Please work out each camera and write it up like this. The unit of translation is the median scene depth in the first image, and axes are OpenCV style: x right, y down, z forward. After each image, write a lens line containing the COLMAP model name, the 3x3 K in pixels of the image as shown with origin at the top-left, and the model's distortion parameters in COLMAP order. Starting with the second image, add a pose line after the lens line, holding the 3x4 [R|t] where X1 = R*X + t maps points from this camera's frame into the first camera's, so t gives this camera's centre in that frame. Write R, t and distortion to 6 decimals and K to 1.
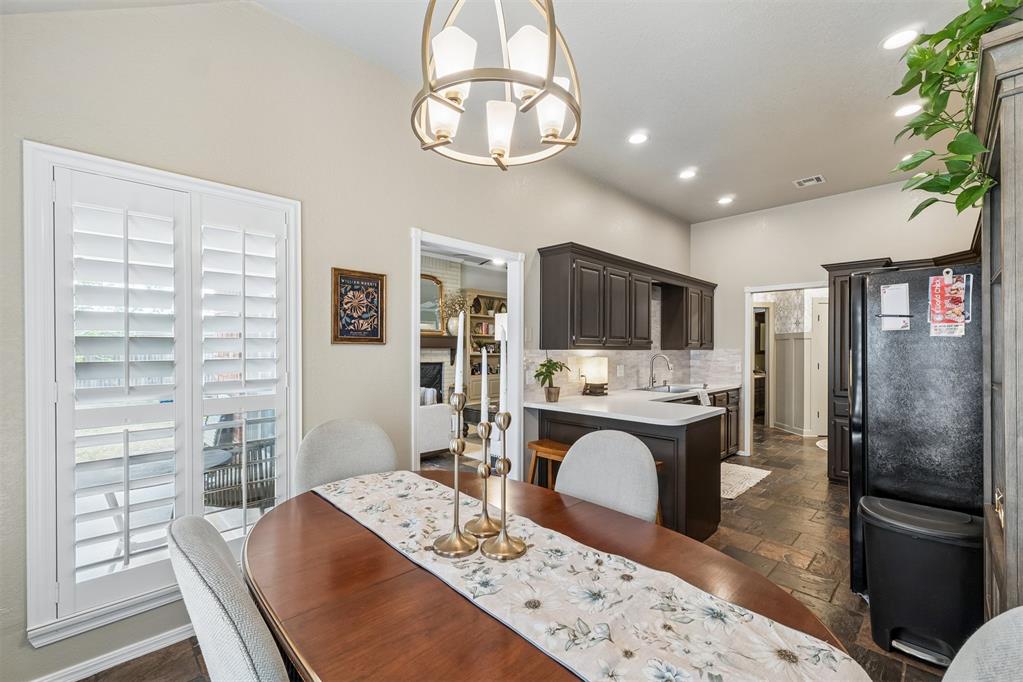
lens RADIAL K [[433.8, 0, 514.2], [0, 433.8, 349.4], [0, 0, 1]] dist [0.009324, -0.001007]
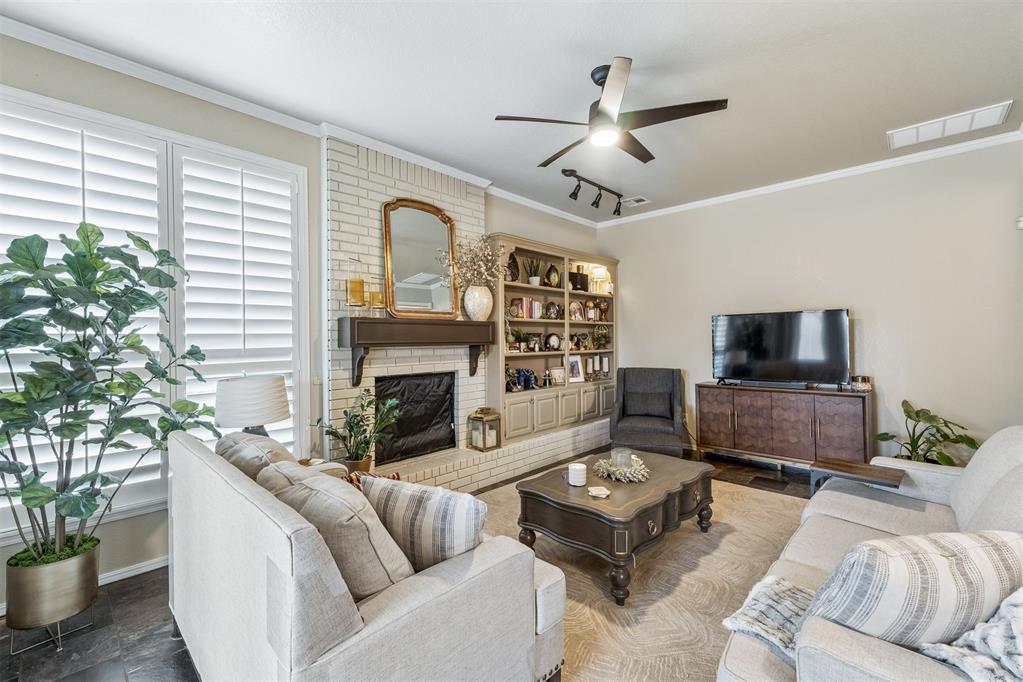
lens RADIAL K [[433.8, 0, 508.7], [0, 433.8, 338.3], [0, 0, 1]] dist [0.009324, -0.001007]
pose [[0.999277, -0.010868, 0.036445, -0.178180], [0.010904, 0.999940, -0.000768, -0.014090], [-0.036434, 0.001165, 0.999335, 0.700820]]
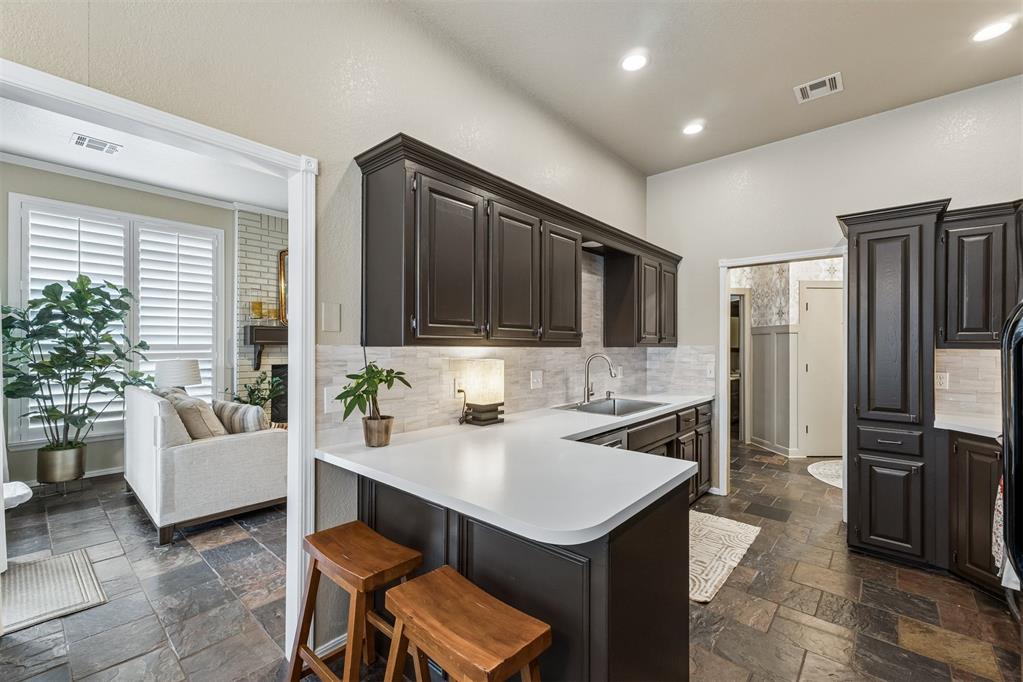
lens RADIAL K [[433.8, 0, 513.8], [0, 433.8, 344.1], [0, 0, 1]] dist [0.009324, -0.001007]
pose [[0.997775, 0.000437, 0.066677, 0.145985], [-0.000003, 0.999979, -0.006511, 0.000794], [-0.066678, 0.006496, 0.997753, 0.310801]]
